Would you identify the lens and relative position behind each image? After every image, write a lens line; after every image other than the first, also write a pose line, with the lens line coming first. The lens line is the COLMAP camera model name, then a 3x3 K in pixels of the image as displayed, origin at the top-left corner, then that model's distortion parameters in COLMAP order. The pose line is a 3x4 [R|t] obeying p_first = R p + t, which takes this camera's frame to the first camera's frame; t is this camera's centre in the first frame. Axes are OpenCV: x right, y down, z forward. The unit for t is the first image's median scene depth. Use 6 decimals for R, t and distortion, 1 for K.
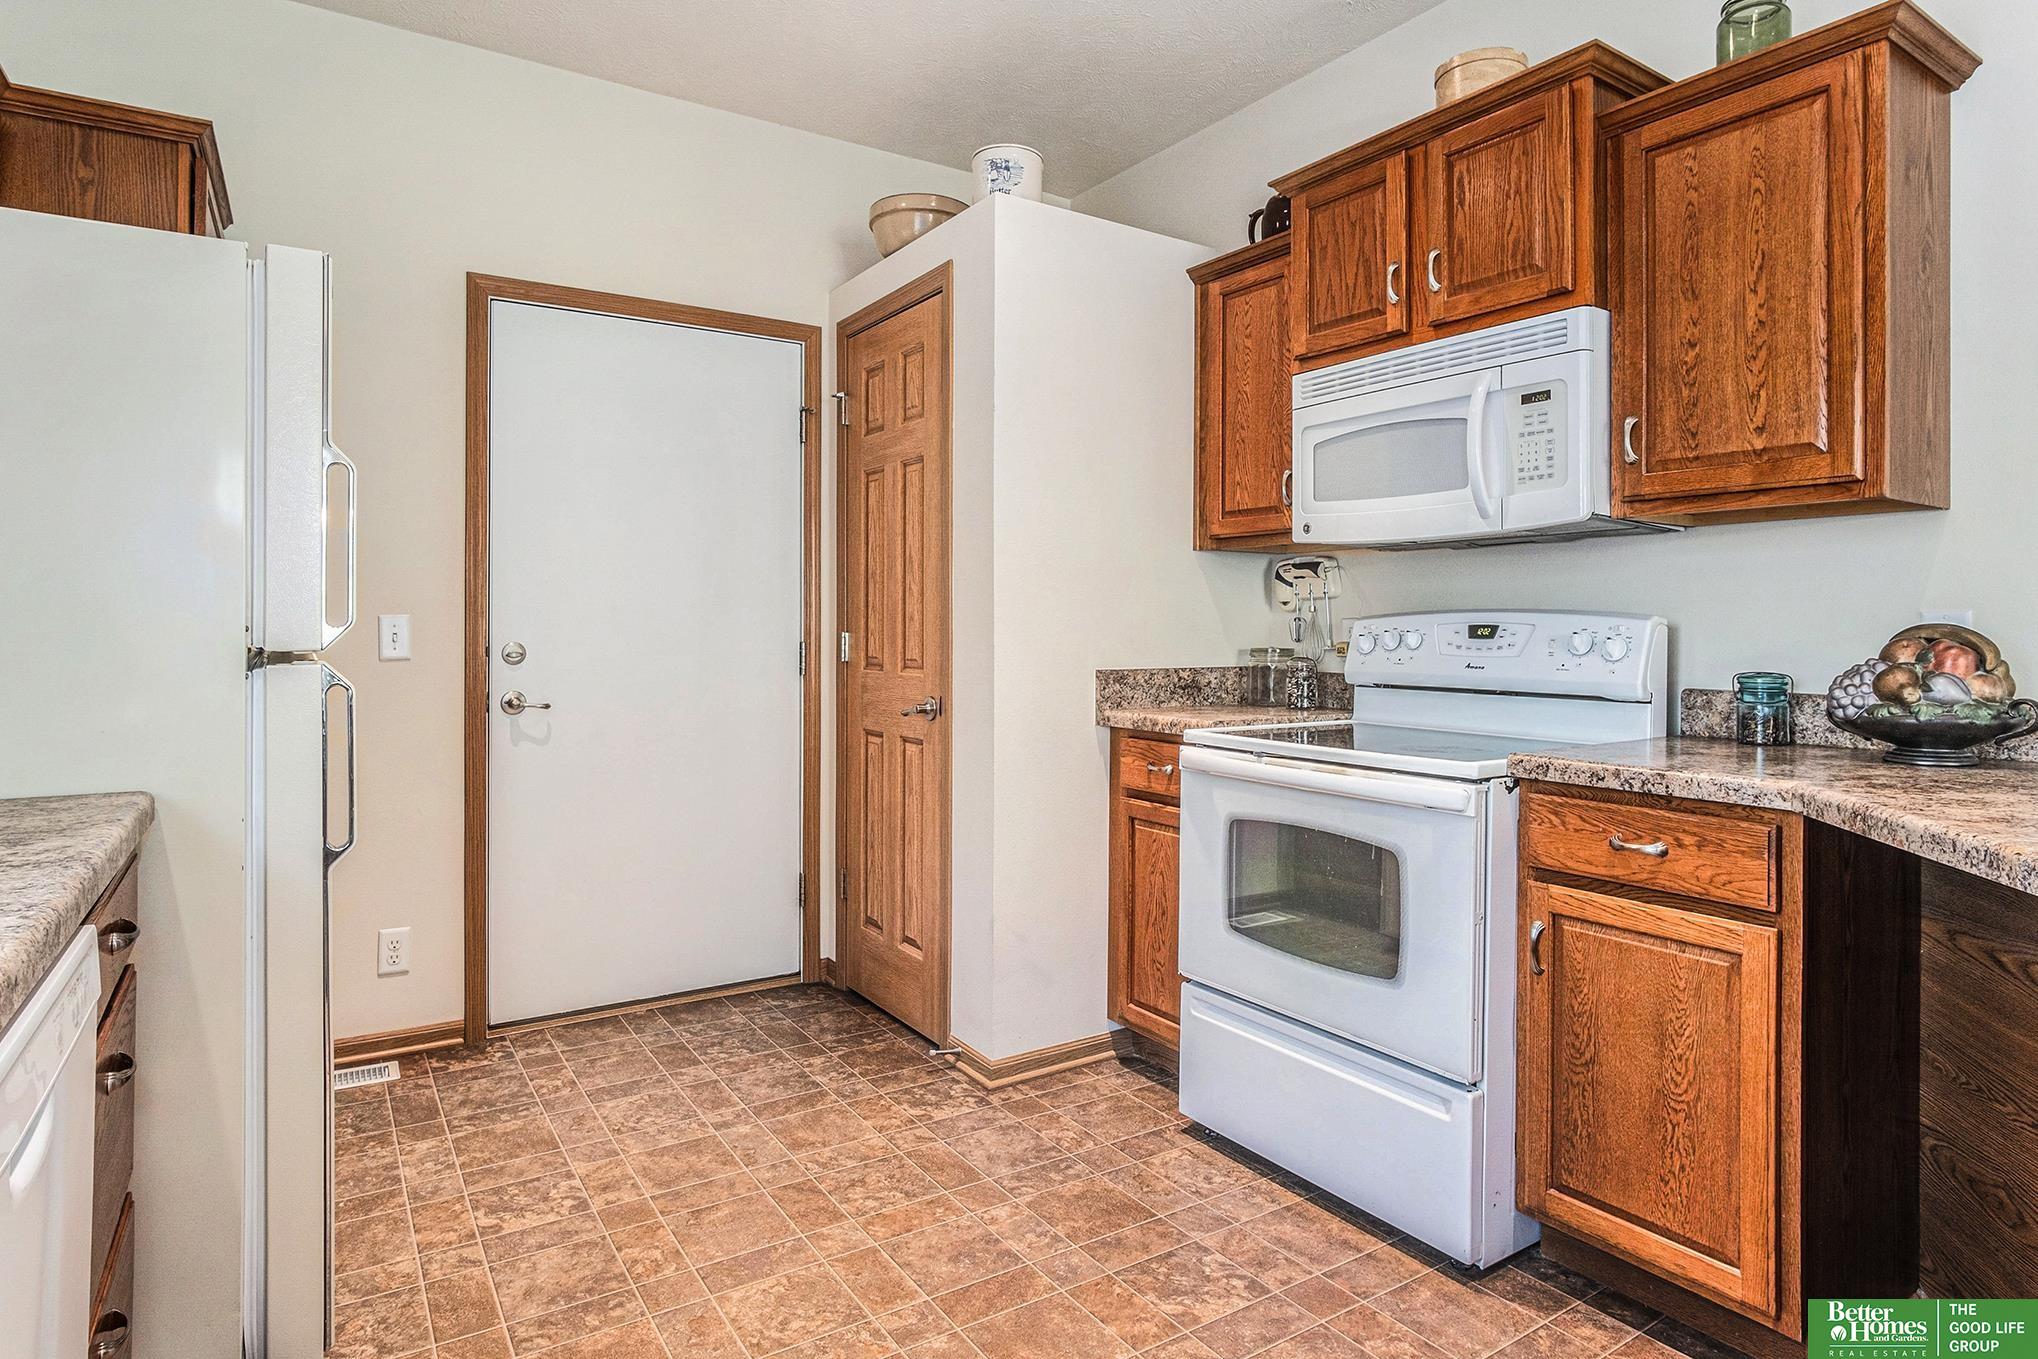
lens RADIAL K [[1131.3, 0, 1041.3], [0, 1131.3, 624.4], [0, 0, 1]] dist [-0.020675, 0.003349]
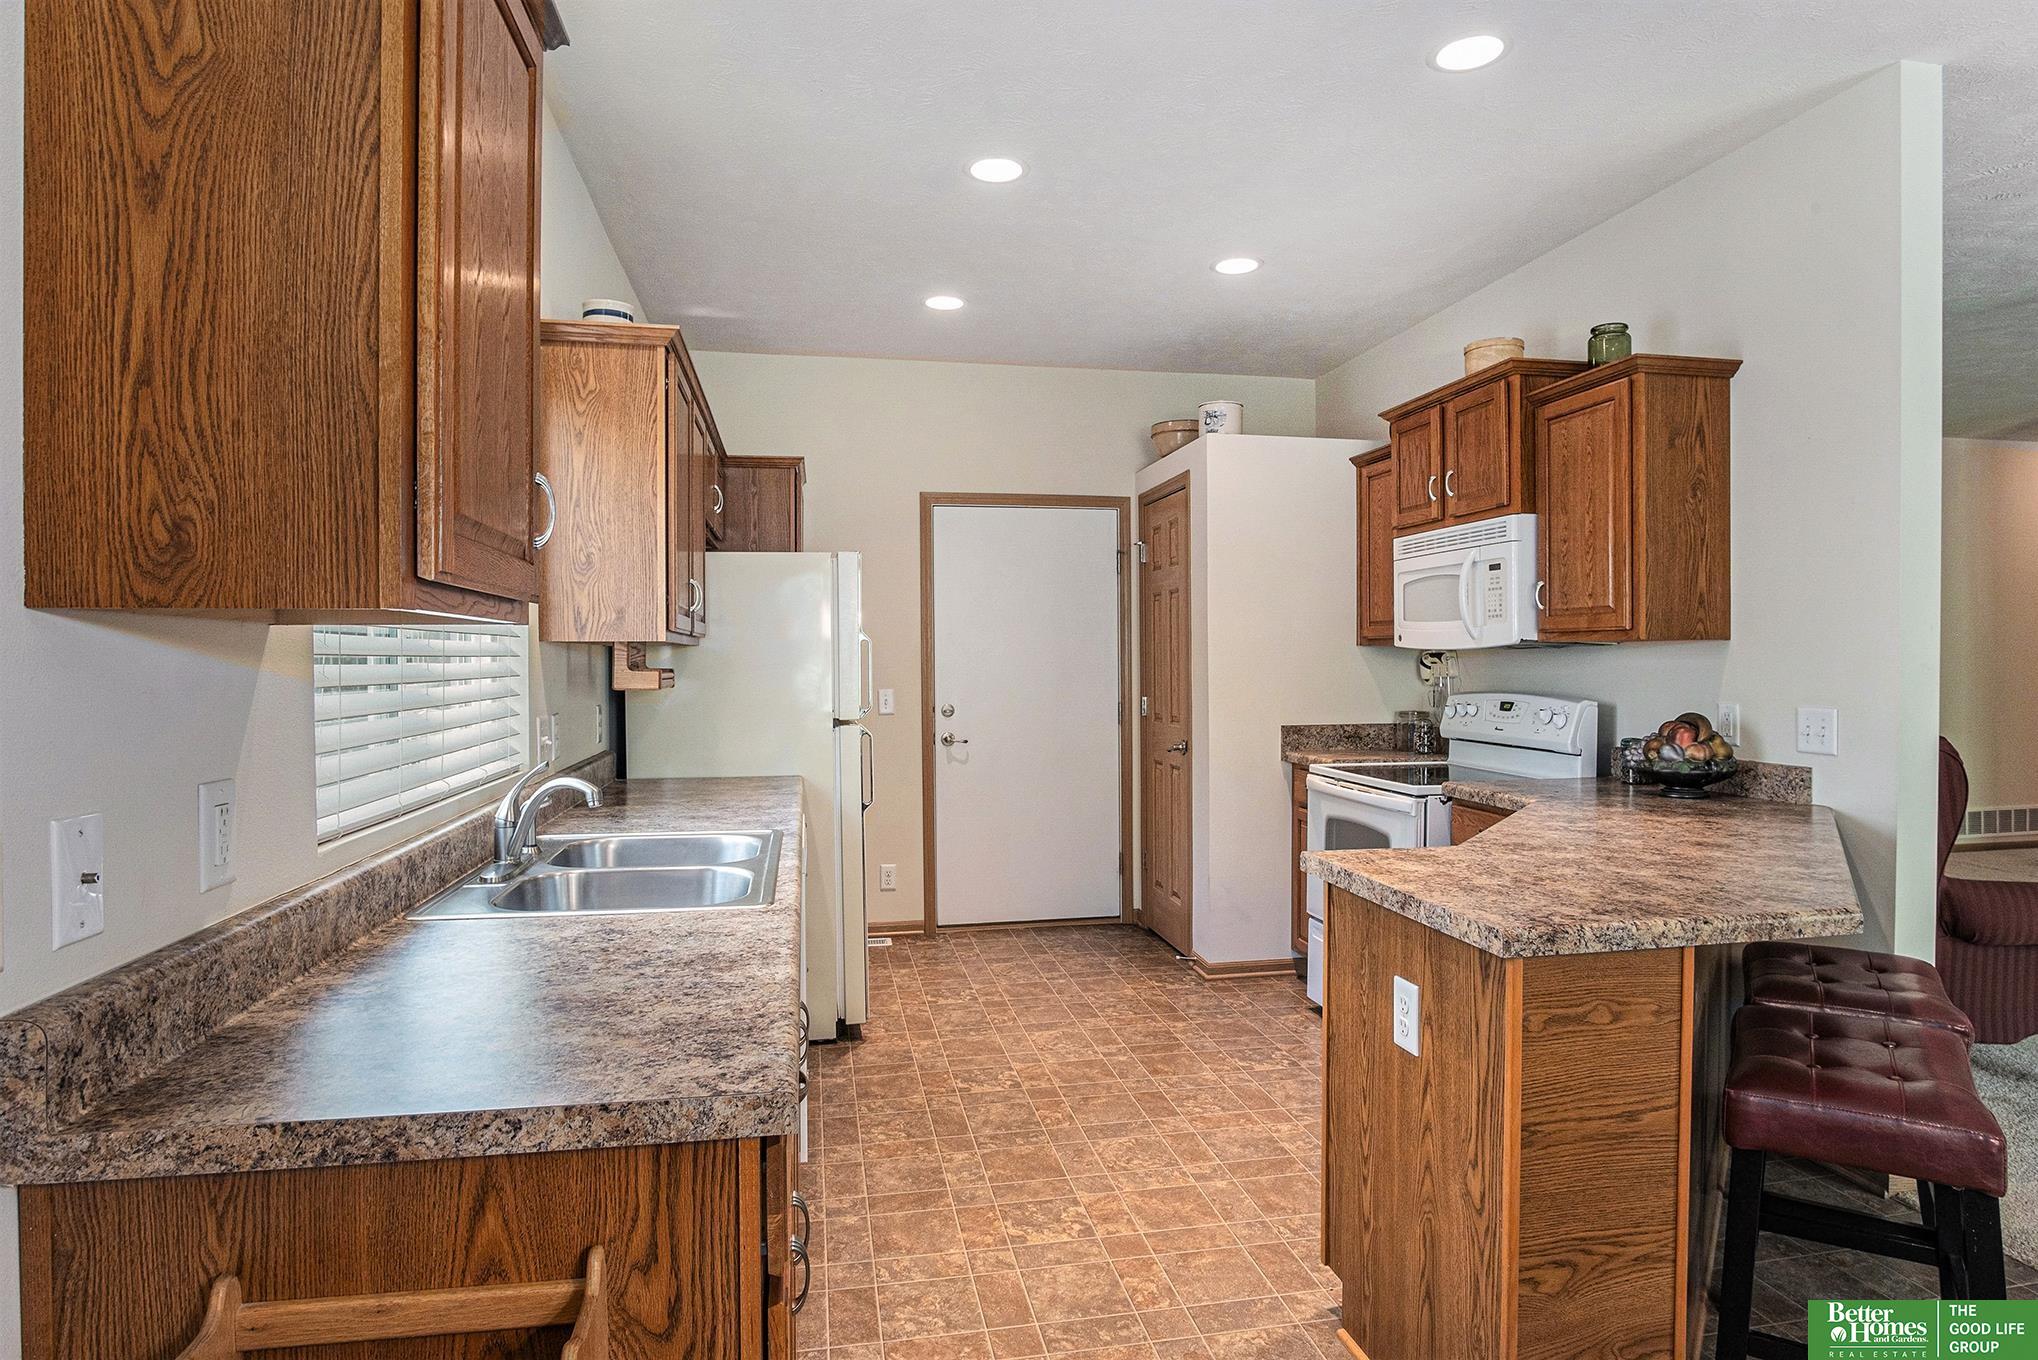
lens RADIAL K [[1131.3, 0, 1011.1], [0, 1131.3, 679.4], [0, 0, 1]] dist [-0.020675, 0.003349]
pose [[0.915839, -0.001735, -0.401541, 0.365976], [0.009834, 0.999788, 0.018109, -0.061009], [0.401425, -0.020534, 0.915662, -0.635196]]
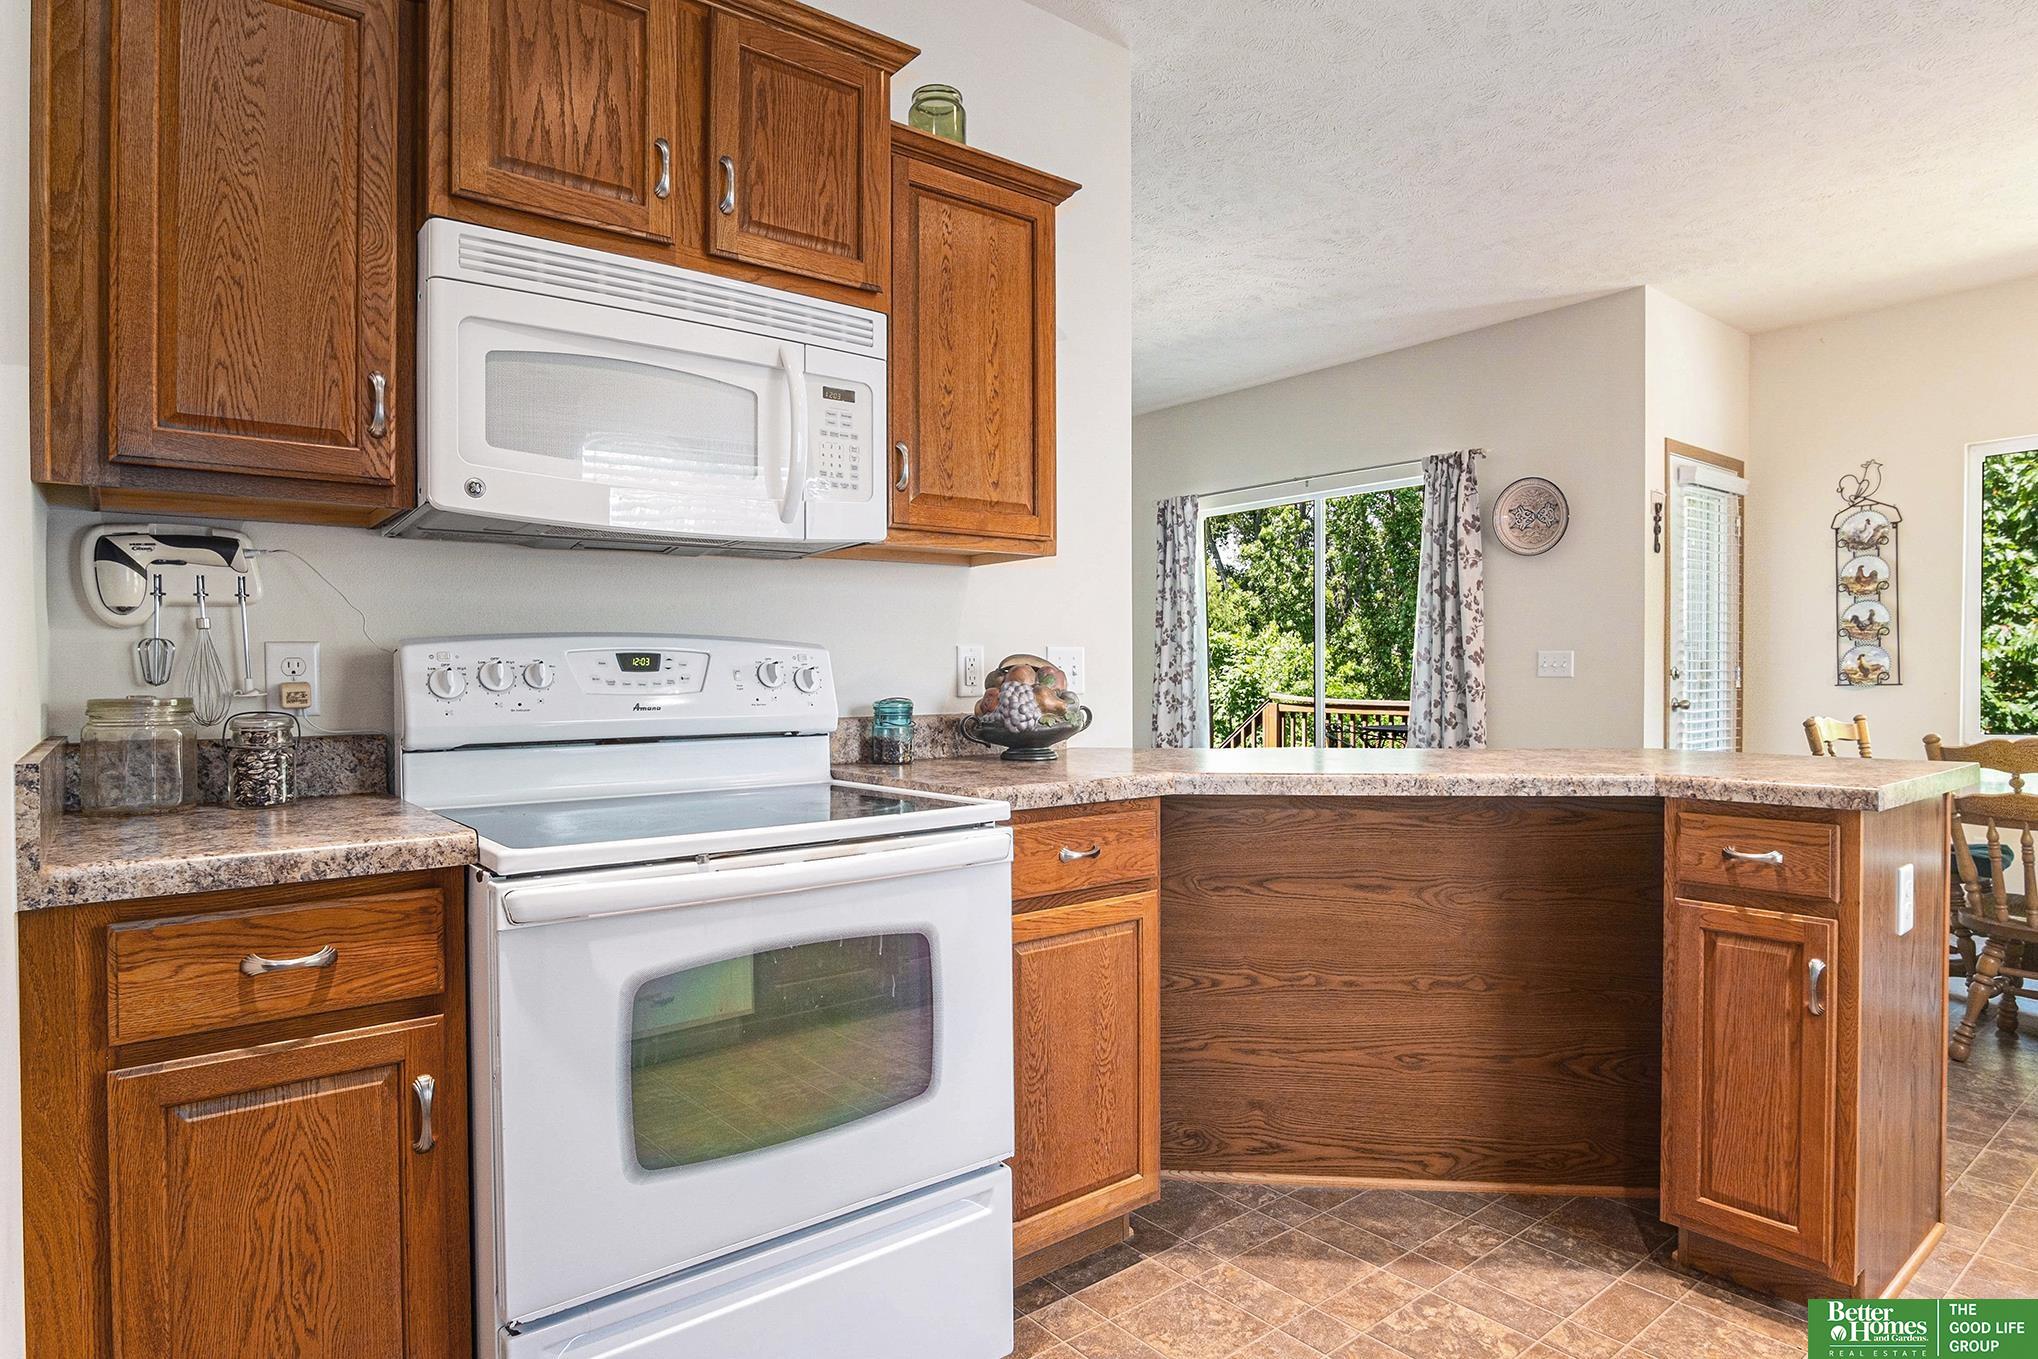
lens RADIAL K [[1131.3, 0, 1001.8], [0, 1131.3, 680.7], [0, 0, 1]] dist [-0.020675, 0.003349]
pose [[-0.062696, -0.011122, 0.997971, -0.369968], [0.004060, 0.999927, 0.011399, 0.010787], [-0.998024, 0.004766, -0.062646, 0.753133]]
